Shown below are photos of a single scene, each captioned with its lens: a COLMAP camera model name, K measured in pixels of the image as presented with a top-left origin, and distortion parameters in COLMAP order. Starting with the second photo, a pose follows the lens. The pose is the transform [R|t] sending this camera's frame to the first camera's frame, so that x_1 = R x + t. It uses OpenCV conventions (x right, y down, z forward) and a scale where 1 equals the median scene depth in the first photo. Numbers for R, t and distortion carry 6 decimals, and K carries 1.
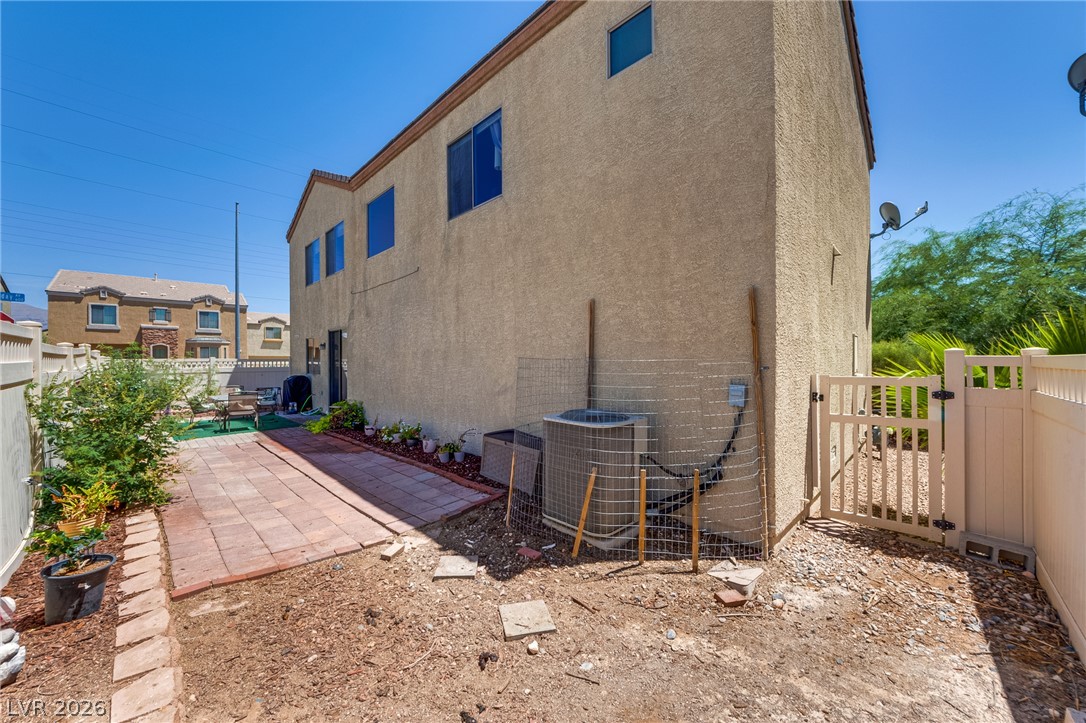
lens RADIAL K [[393.2, 0, 541.2], [0, 393.2, 366.5], [0, 0, 1]] dist [-0.001019, -0.000164]
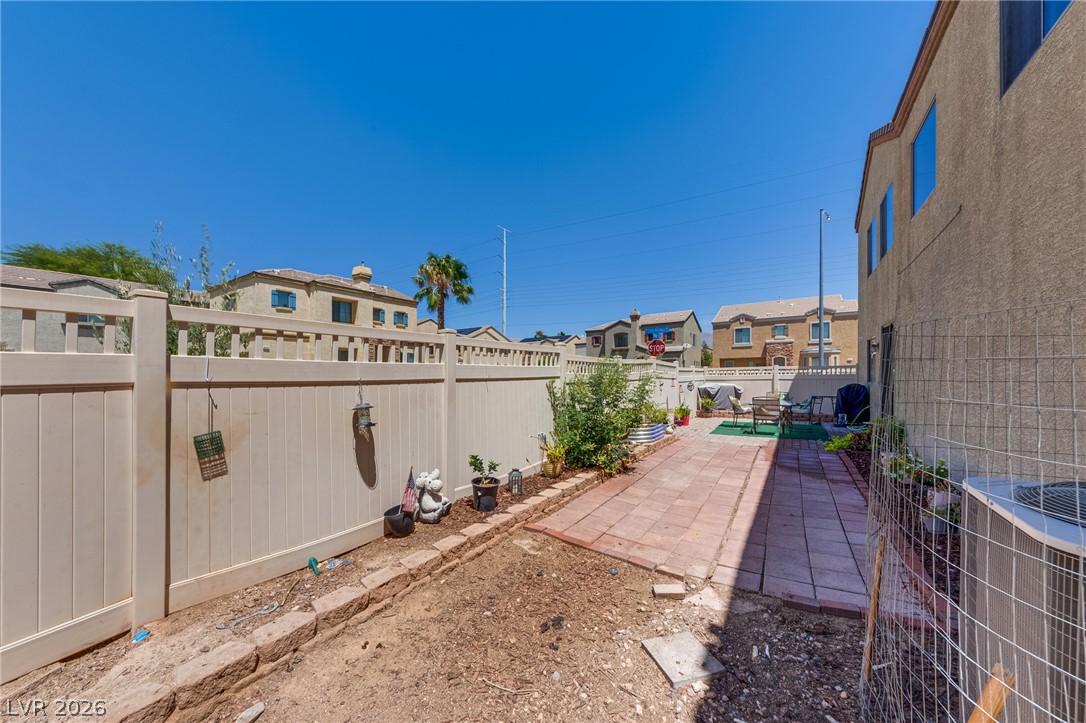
lens RADIAL K [[391.9, 0, 521.5], [0, 391.9, 371.3], [0, 0, 1]] dist [0.000677, 0.000188]
pose [[0.197429, -0.007645, -0.980287, 0.130154], [-0.004438, 0.999952, -0.008692, 0.010473], [0.980307, 0.006067, 0.197386, 0.200000]]
